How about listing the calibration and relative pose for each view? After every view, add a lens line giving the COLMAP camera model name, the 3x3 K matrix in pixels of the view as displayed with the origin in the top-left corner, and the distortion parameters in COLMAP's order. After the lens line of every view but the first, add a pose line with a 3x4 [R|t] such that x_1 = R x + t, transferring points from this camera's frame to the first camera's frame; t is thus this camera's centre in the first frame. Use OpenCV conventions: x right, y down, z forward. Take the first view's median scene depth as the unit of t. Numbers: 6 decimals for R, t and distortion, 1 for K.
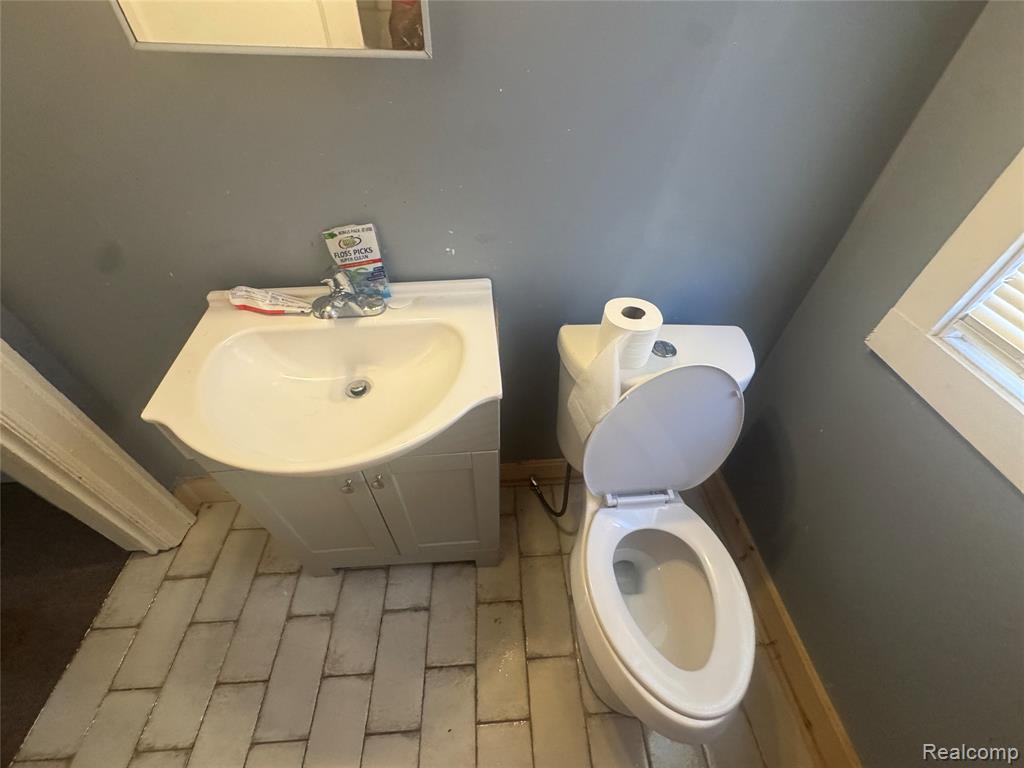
lens RADIAL K [[413.0, 0, 514.2], [0, 413.0, 383.9], [0, 0, 1]] dist [-0.001455, 0.000134]
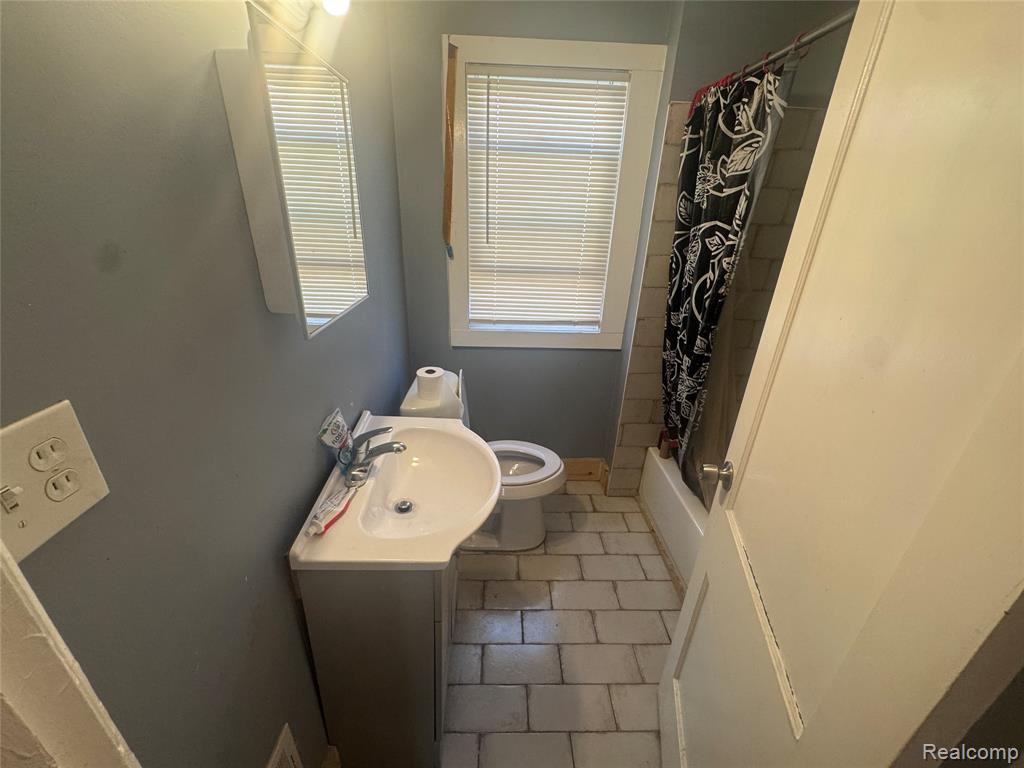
lens RADIAL K [[413.0, 0, 513.4], [0, 413.0, 380.9], [0, 0, 1]] dist [-0.001455, 0.000134]
pose [[0.033170, -0.425014, 0.904579, -1.082008], [0.678940, 0.673771, 0.291673, -0.319050], [-0.733444, 0.604480, 0.310908, 0.071734]]
